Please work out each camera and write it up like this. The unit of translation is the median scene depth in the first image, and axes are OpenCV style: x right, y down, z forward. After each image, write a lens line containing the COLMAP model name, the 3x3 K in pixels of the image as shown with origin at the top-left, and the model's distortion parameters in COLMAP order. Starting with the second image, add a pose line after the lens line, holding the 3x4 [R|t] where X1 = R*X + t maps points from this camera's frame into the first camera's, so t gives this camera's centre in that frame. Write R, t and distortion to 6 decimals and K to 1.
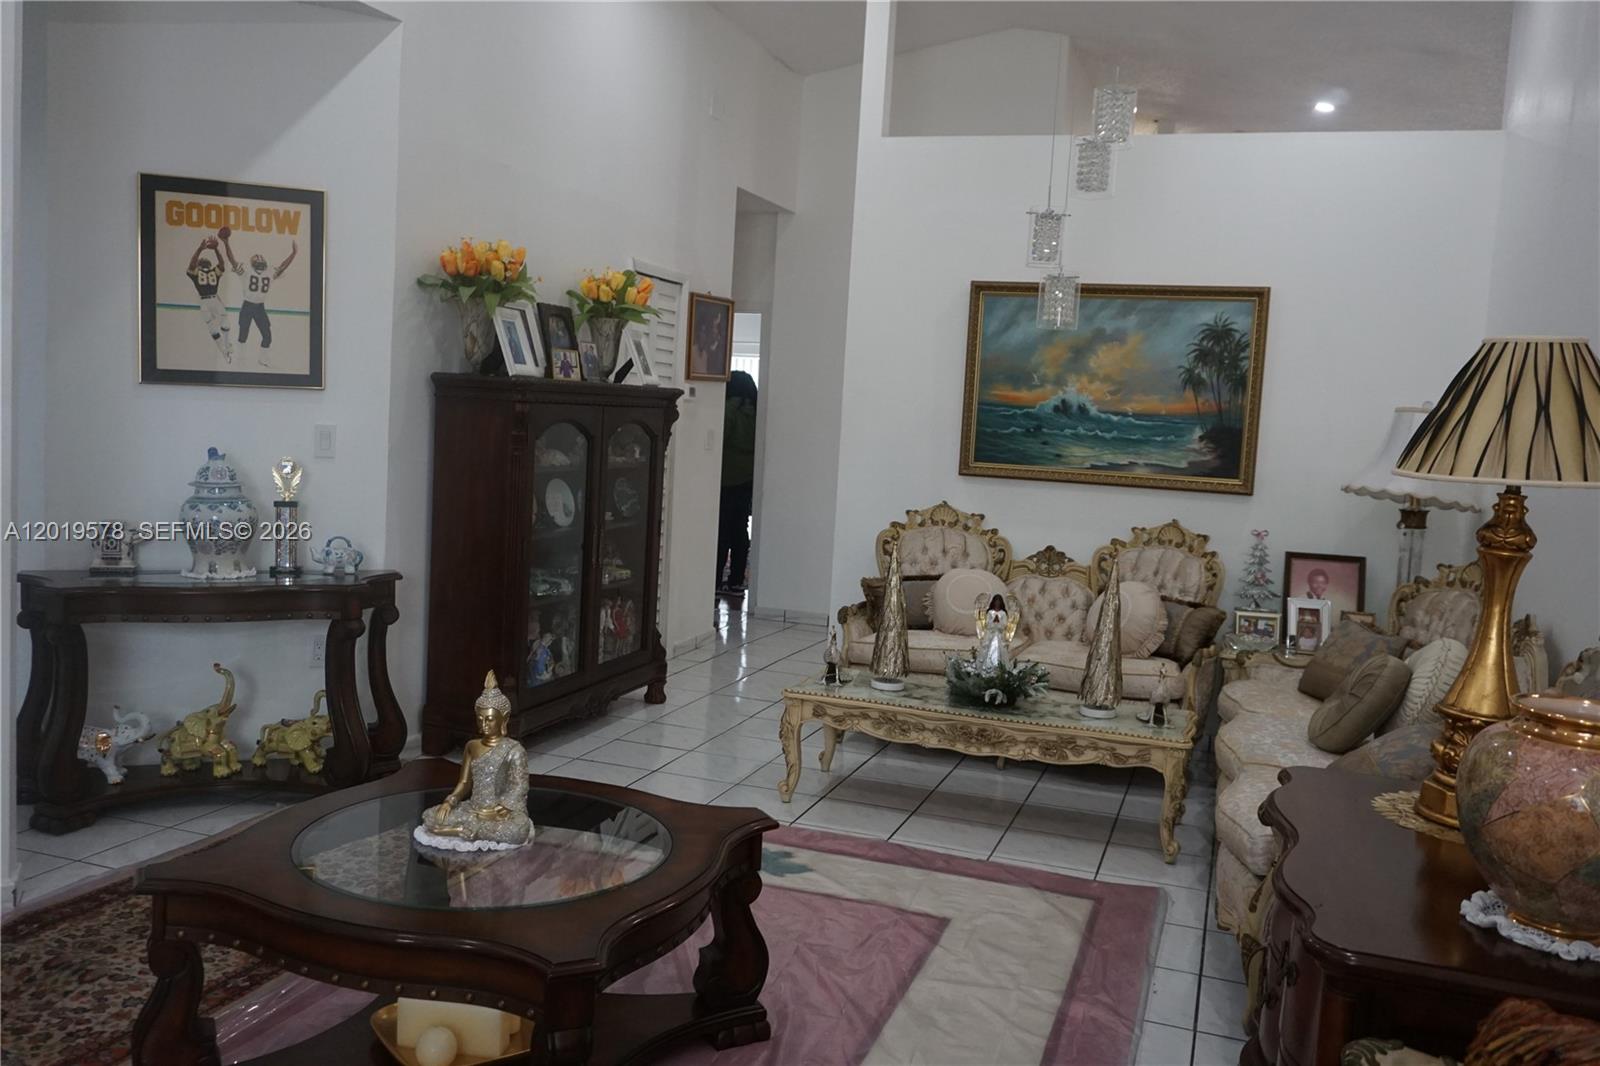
lens RADIAL K [[1316.8, 0, 800.0], [0, 1316.8, 533.0], [0, 0, 1]] dist [-0.017345, 0.009183]
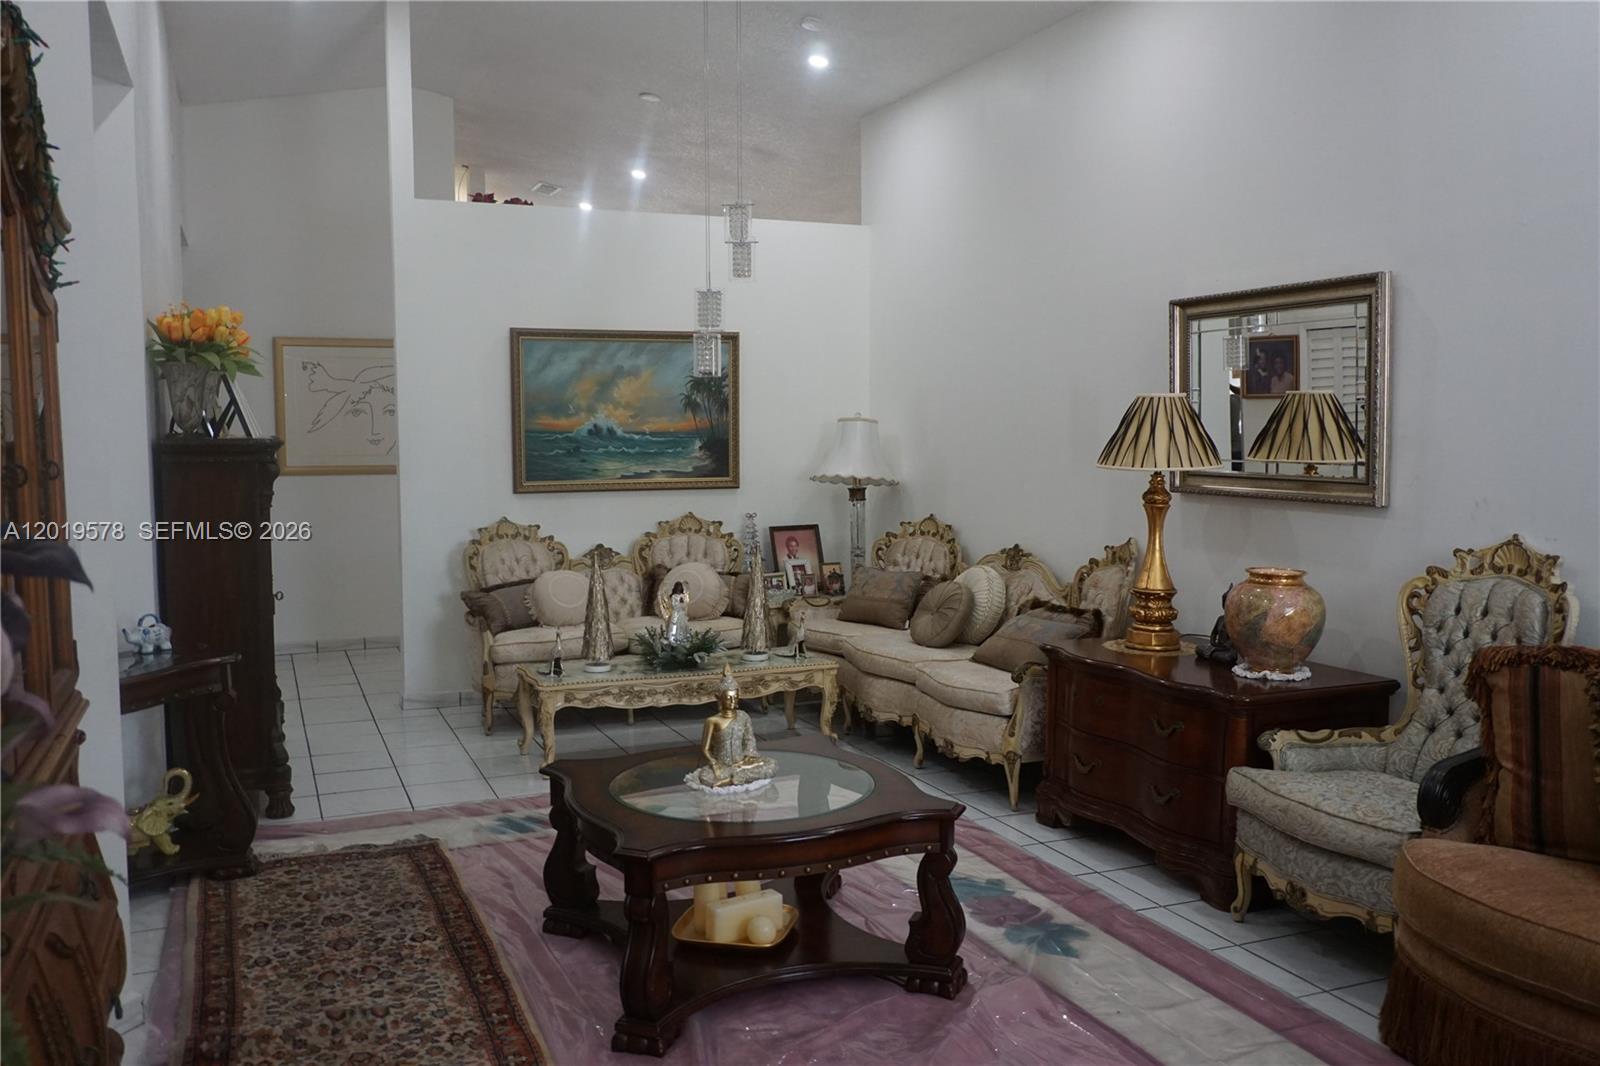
lens RADIAL K [[1316.8, 0, 800.0], [0, 1316.8, 533.0], [0, 0, 1]] dist [-0.017345, 0.009183]
pose [[0.744138, -0.112966, 0.658405, -0.485170], [0.107118, 0.993023, 0.049312, -0.041596], [-0.659382, 0.033832, 0.751046, -0.044644]]
